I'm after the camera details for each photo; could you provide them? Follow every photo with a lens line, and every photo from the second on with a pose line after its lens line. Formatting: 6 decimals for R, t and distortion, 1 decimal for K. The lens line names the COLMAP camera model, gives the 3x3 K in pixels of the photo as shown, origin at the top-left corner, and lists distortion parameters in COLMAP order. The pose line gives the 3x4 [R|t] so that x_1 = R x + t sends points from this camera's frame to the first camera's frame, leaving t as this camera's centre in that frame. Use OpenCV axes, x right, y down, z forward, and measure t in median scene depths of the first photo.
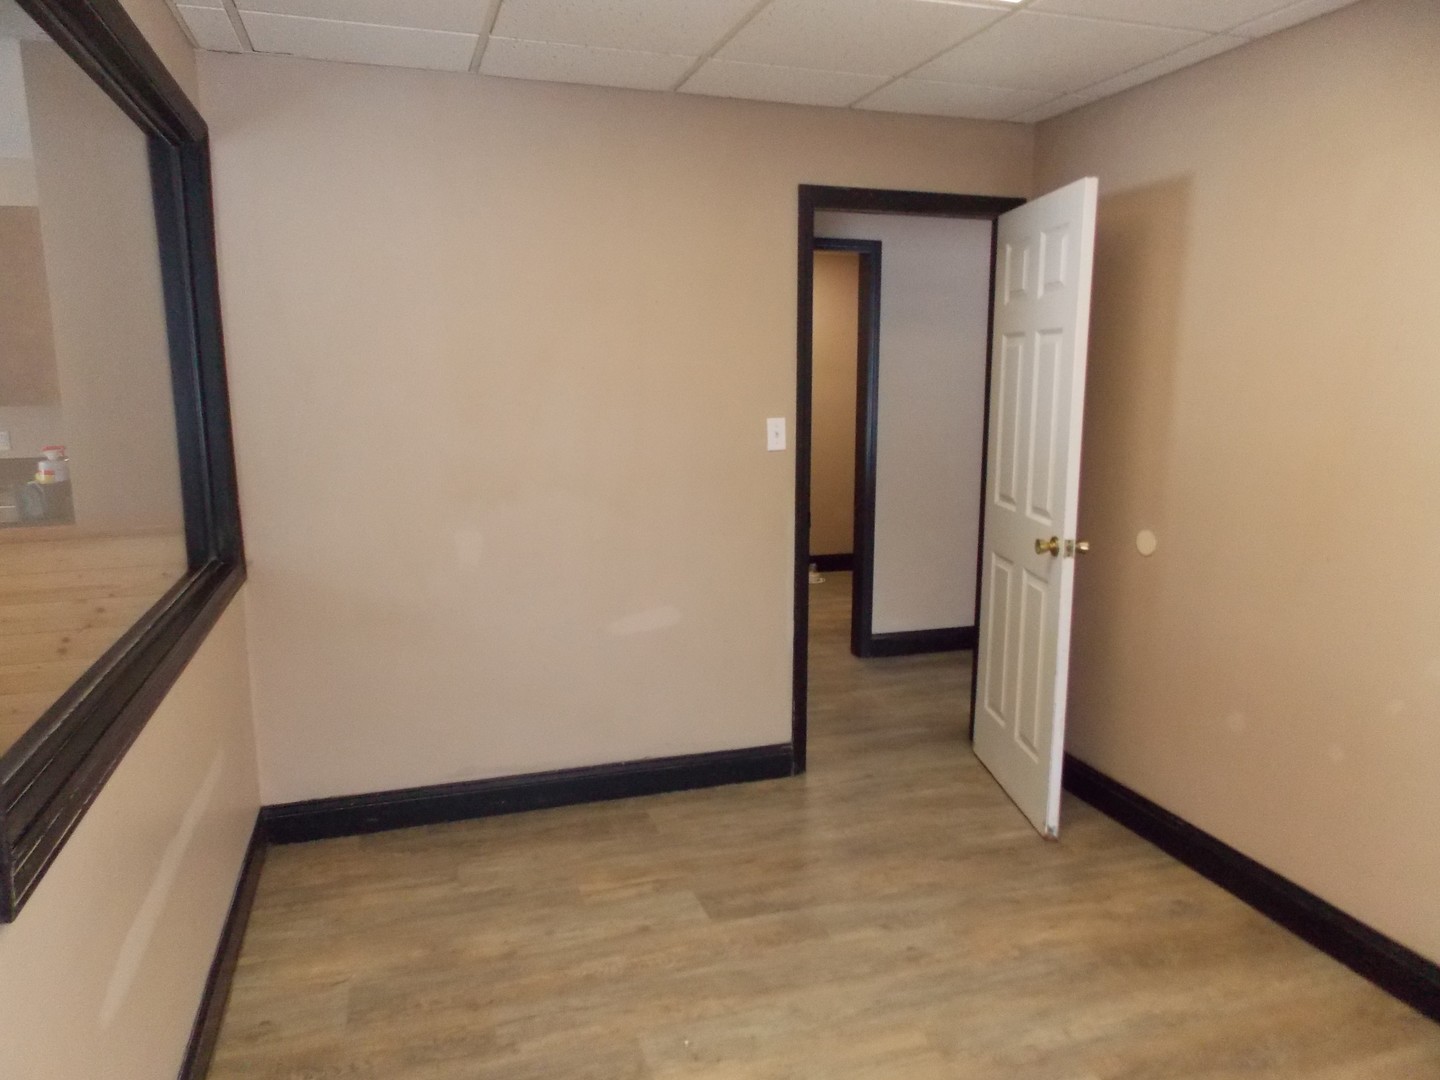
lens RADIAL K [[996.4, 0, 720.0], [0, 996.4, 540.0], [0, 0, 1]] dist [0.004055, -0.000709]
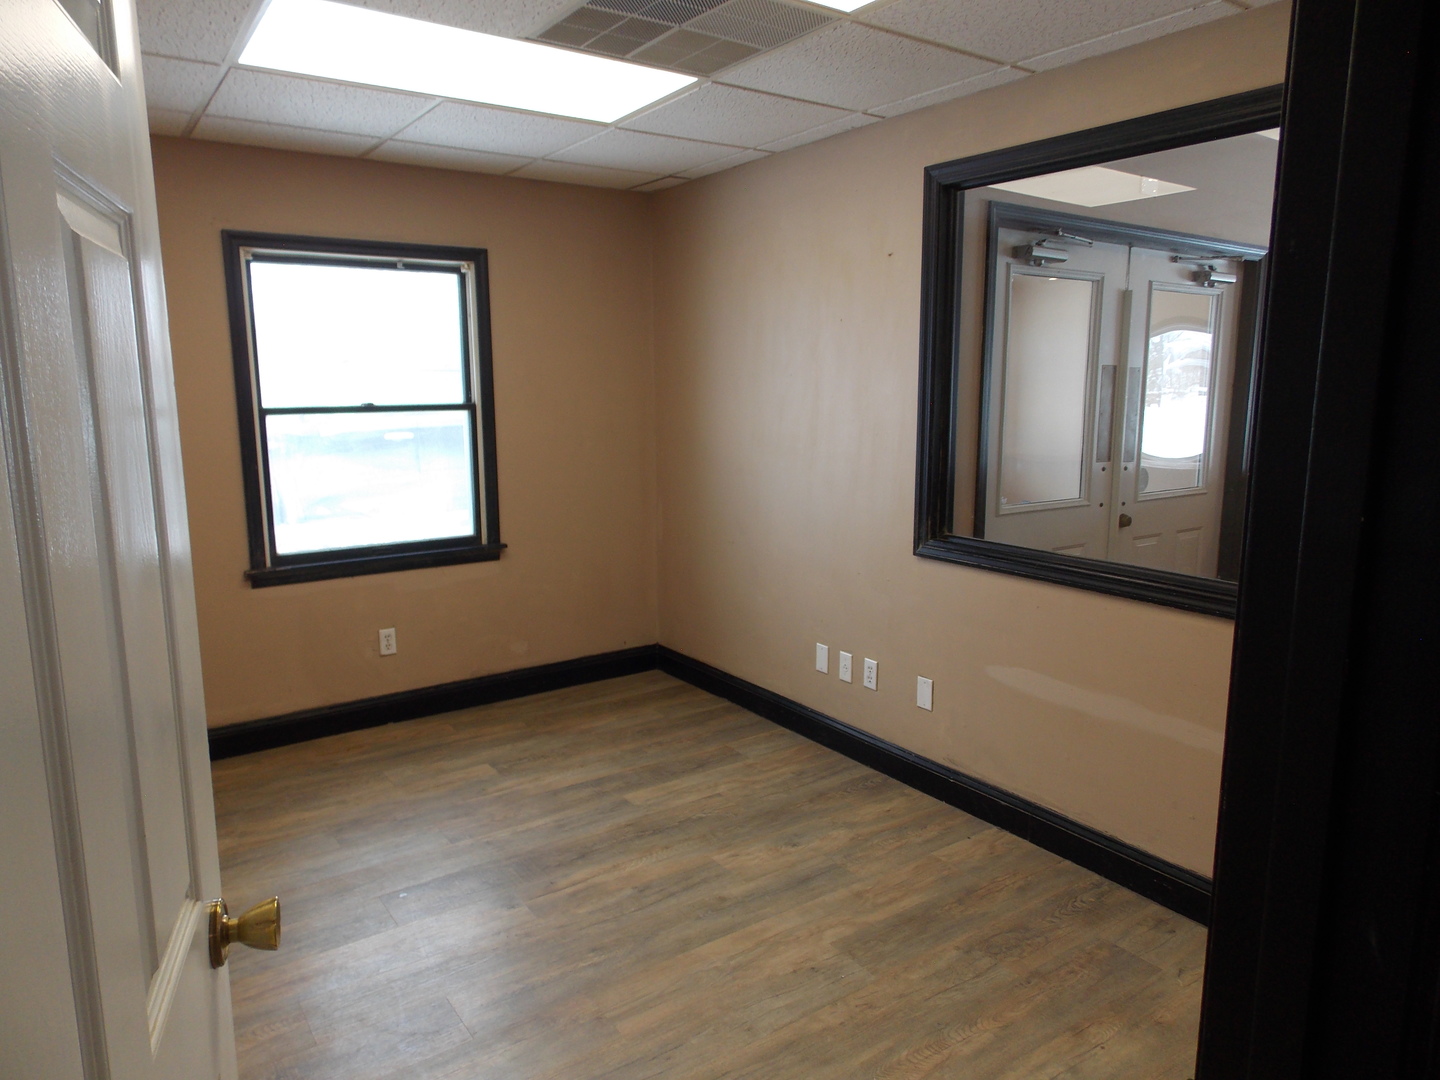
lens RADIAL K [[958.7, 0, 720.0], [0, 958.7, 540.0], [0, 0, 1]] dist [0.010605, -0.002566]
pose [[-0.955591, 0.051113, -0.290230, 0.350847], [-0.049365, 0.943165, 0.328638, -0.290408], [0.290533, 0.328371, -0.898757, 1.674775]]
